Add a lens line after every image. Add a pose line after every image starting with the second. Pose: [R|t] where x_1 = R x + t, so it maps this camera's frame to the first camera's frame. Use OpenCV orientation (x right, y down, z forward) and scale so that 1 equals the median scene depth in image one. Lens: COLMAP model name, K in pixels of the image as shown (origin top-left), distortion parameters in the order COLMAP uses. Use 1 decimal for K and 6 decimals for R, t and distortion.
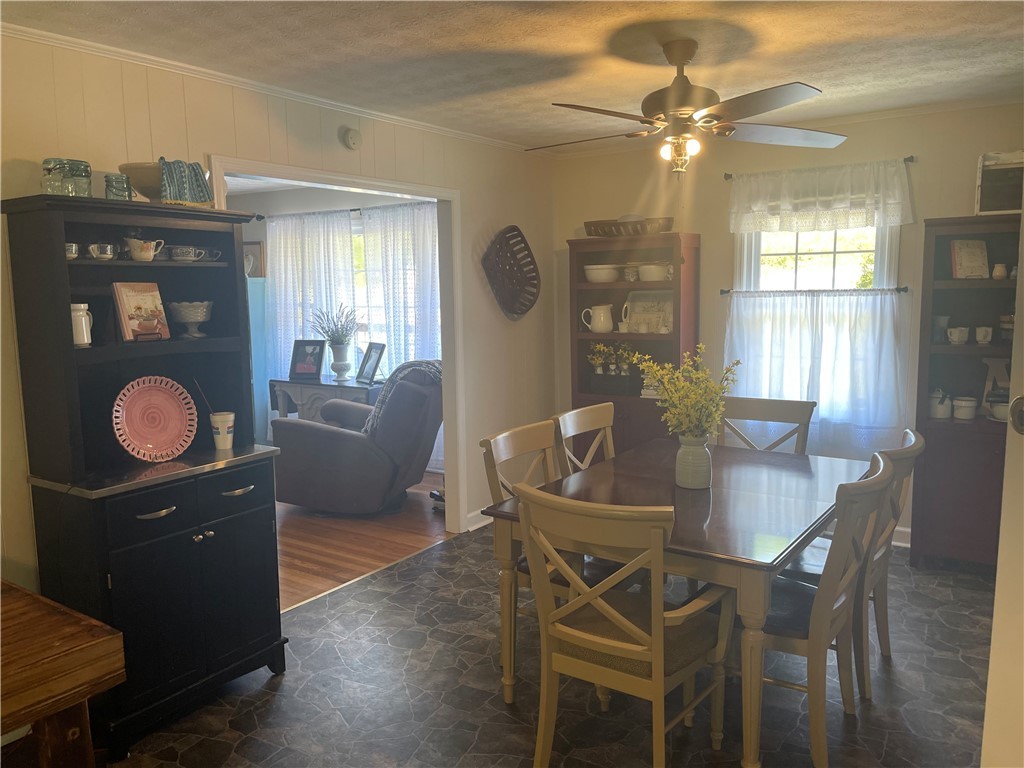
lens RADIAL K [[770.8, 0, 514.0], [0, 770.8, 384.4], [0, 0, 1]] dist [0.057747, -0.089372]
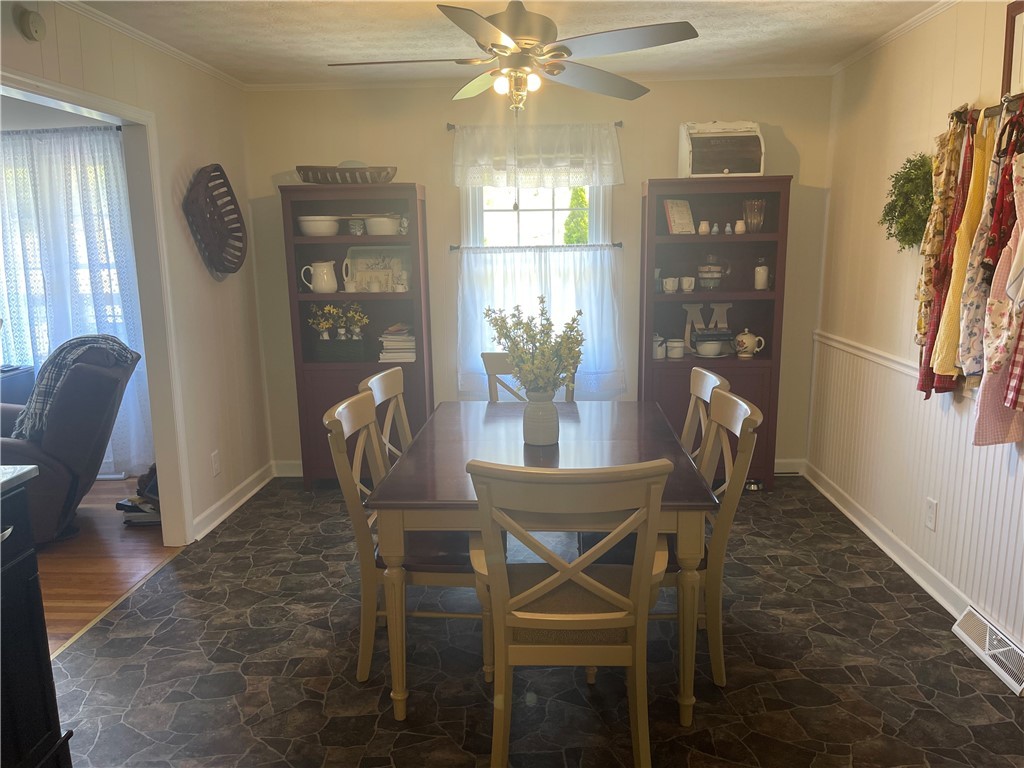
lens RADIAL K [[770.8, 0, 525.0], [0, 770.8, 391.2], [0, 0, 1]] dist [0.057747, -0.089372]
pose [[0.844998, -0.094192, 0.526408, -0.190910], [0.067510, 0.995280, 0.069720, -0.001196], [-0.530490, -0.023376, 0.847369, 0.128213]]
